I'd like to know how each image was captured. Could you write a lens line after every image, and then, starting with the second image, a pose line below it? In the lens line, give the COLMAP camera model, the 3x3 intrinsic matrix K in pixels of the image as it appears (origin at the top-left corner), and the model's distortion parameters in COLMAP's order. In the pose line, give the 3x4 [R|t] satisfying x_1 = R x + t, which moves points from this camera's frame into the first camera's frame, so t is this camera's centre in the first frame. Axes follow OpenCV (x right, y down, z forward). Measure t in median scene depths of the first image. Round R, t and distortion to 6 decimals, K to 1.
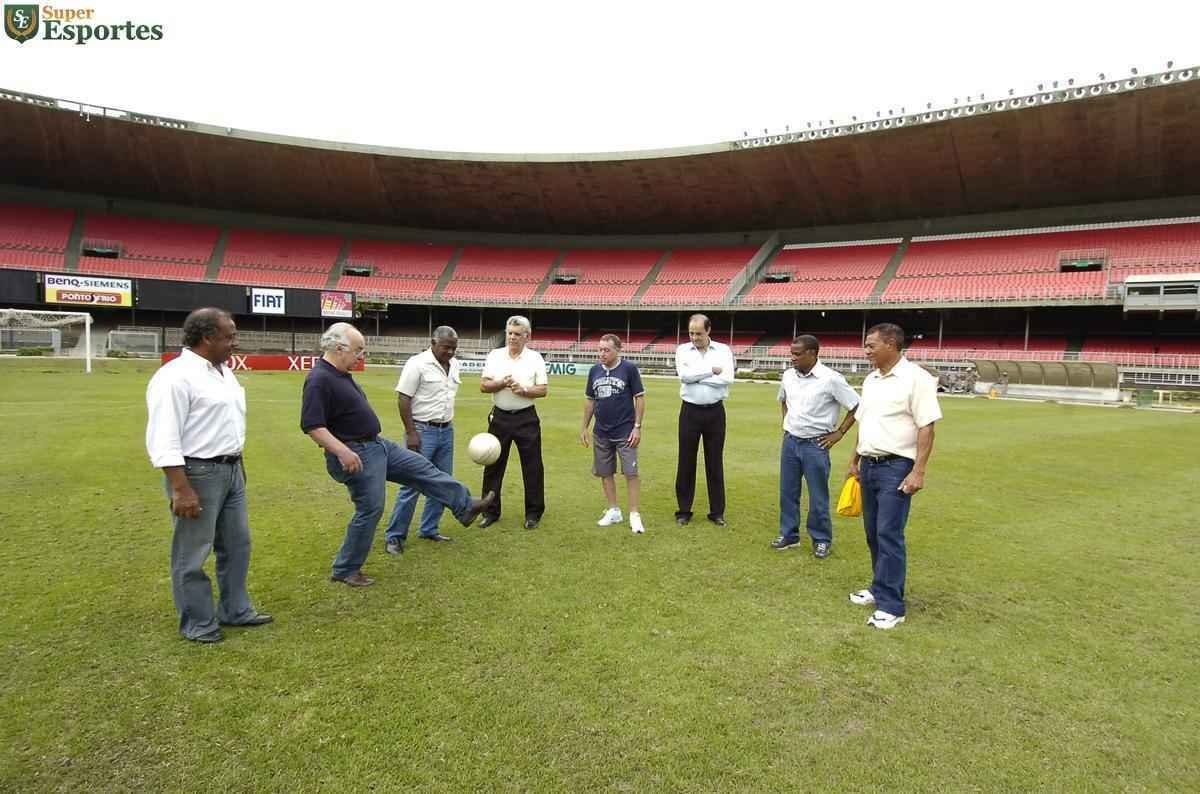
lens RADIAL K [[634.9, 0, 612.1], [0, 634.9, 397.7], [0, 0, 1]] dist [0.044753, -0.049311]
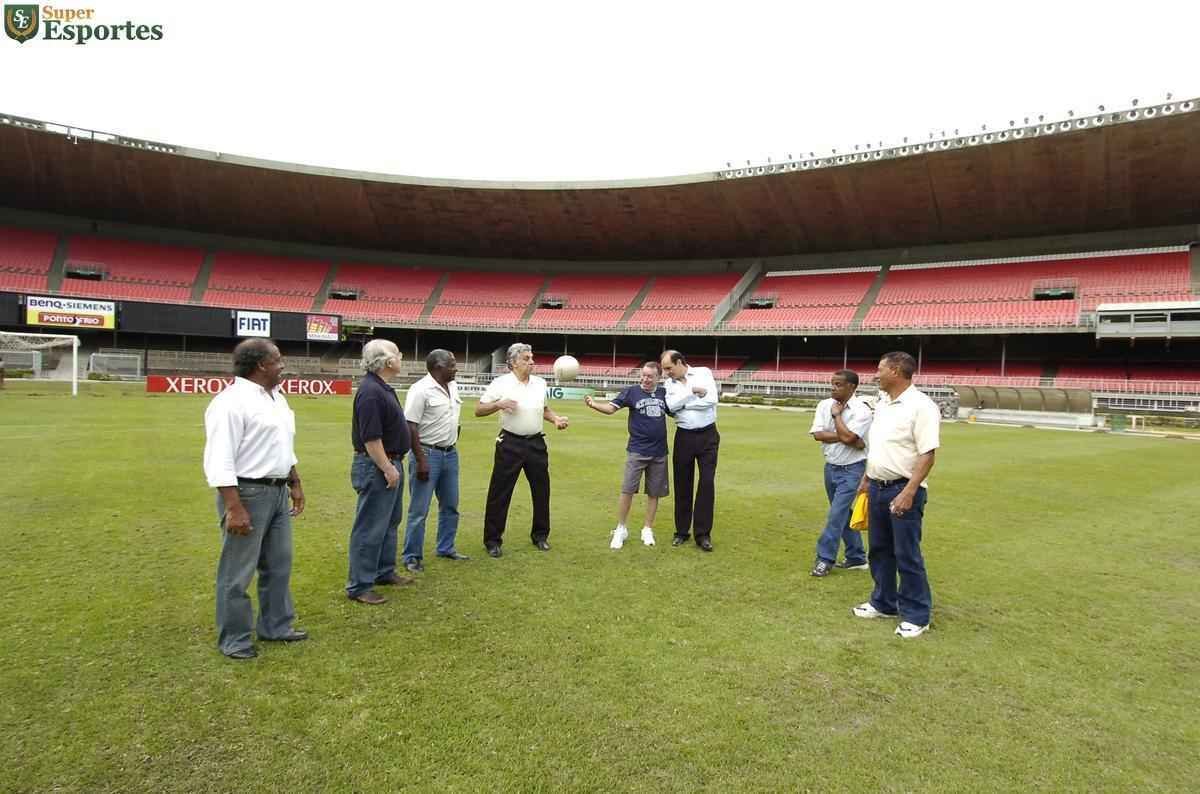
lens RADIAL K [[634.9, 0, 612.1], [0, 634.9, 397.7], [0, 0, 1]] dist [0.044753, -0.049311]
pose [[0.999677, 0.002687, 0.025269, -0.004427], [-0.001741, 0.999299, -0.037396, -0.000148], [-0.025352, 0.037340, 0.998981, -0.006129]]
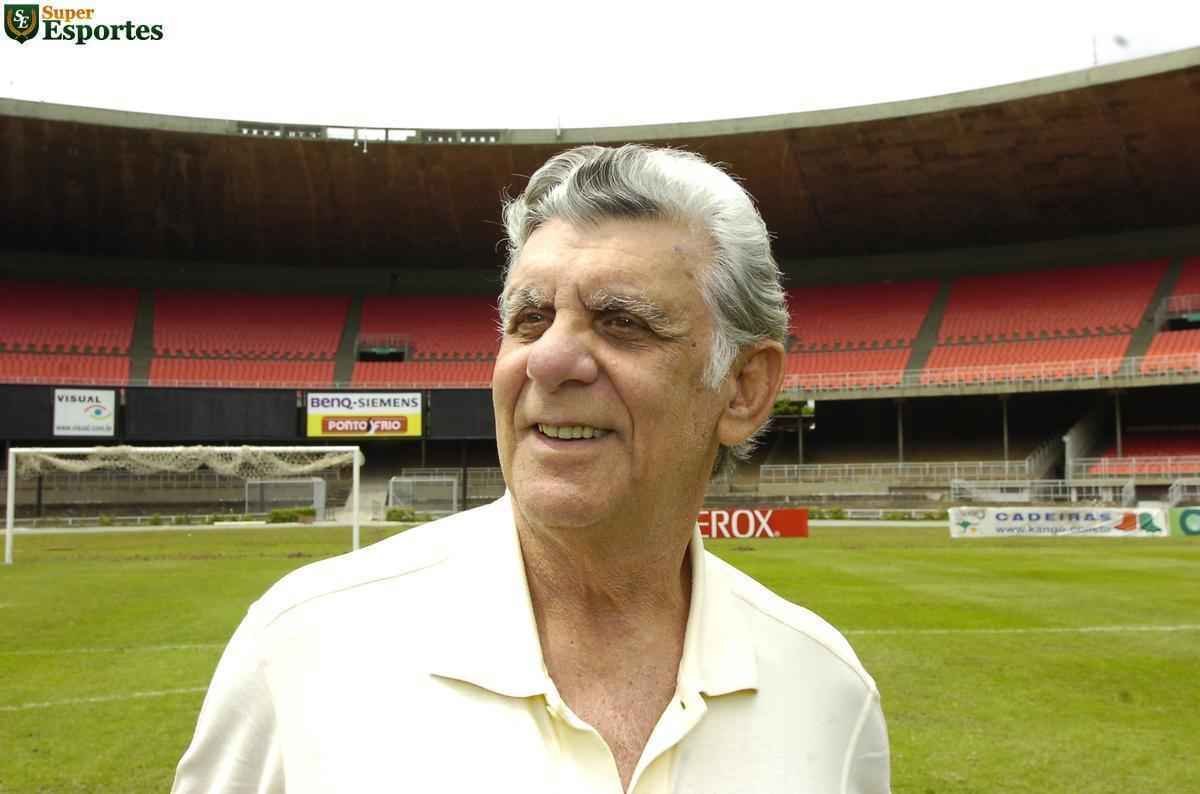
lens RADIAL K [[1183.0, 0, 600.0], [0, 1183.0, 397.0], [0, 0, 1]] dist [0.084201, -0.214283]
pose [[0.881458, -0.075810, -0.466138, -0.076539], [0.006047, 0.988763, -0.149370, -0.010279], [0.472224, 0.128844, 0.872011, 0.099249]]
